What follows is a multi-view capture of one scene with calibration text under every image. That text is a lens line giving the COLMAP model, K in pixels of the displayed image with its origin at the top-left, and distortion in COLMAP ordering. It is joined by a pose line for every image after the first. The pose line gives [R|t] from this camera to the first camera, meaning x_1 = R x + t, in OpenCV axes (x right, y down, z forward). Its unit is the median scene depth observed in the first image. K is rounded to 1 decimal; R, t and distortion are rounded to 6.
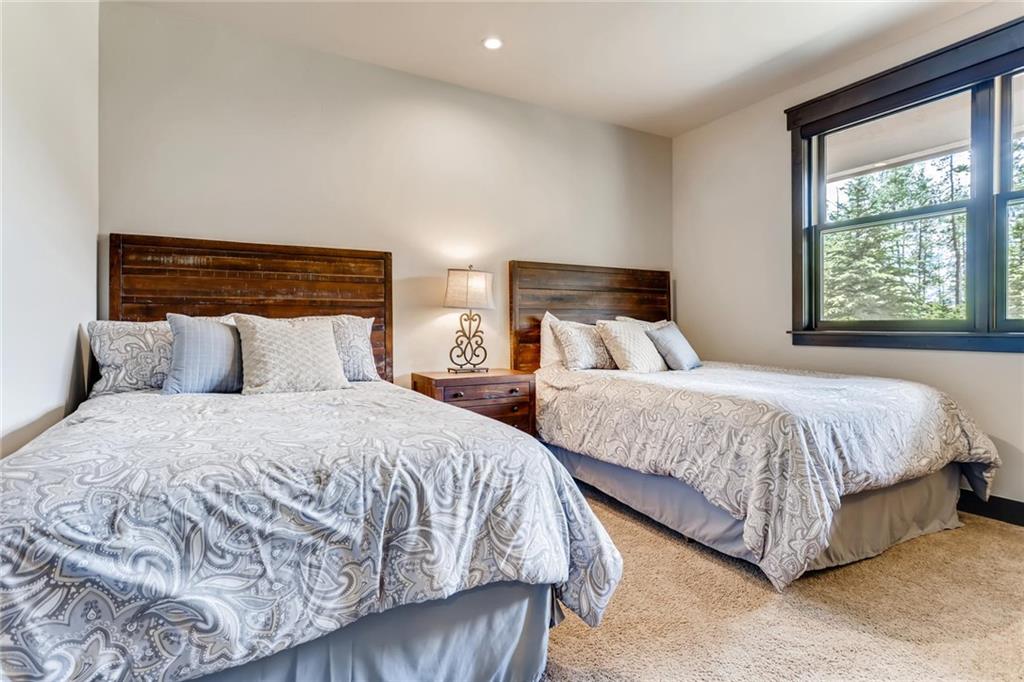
lens RADIAL K [[499.6, 0, 507.3], [0, 499.6, 342.1], [0, 0, 1]] dist [-0.038078, 0.026186]
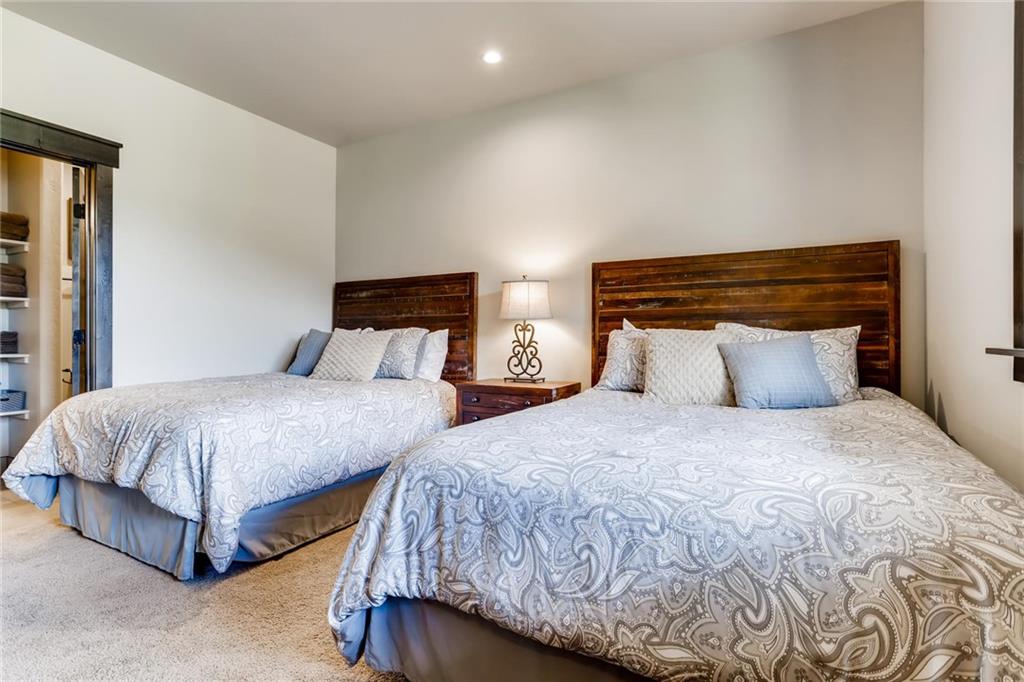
lens RADIAL K [[499.6, 0, 507.3], [0, 499.6, 342.1], [0, 0, 1]] dist [-0.038078, 0.026186]
pose [[0.532837, 0.011760, -0.846136, 0.764861], [-0.027166, 0.999626, -0.003214, -0.016043], [0.845782, 0.024699, 0.532957, 0.435539]]
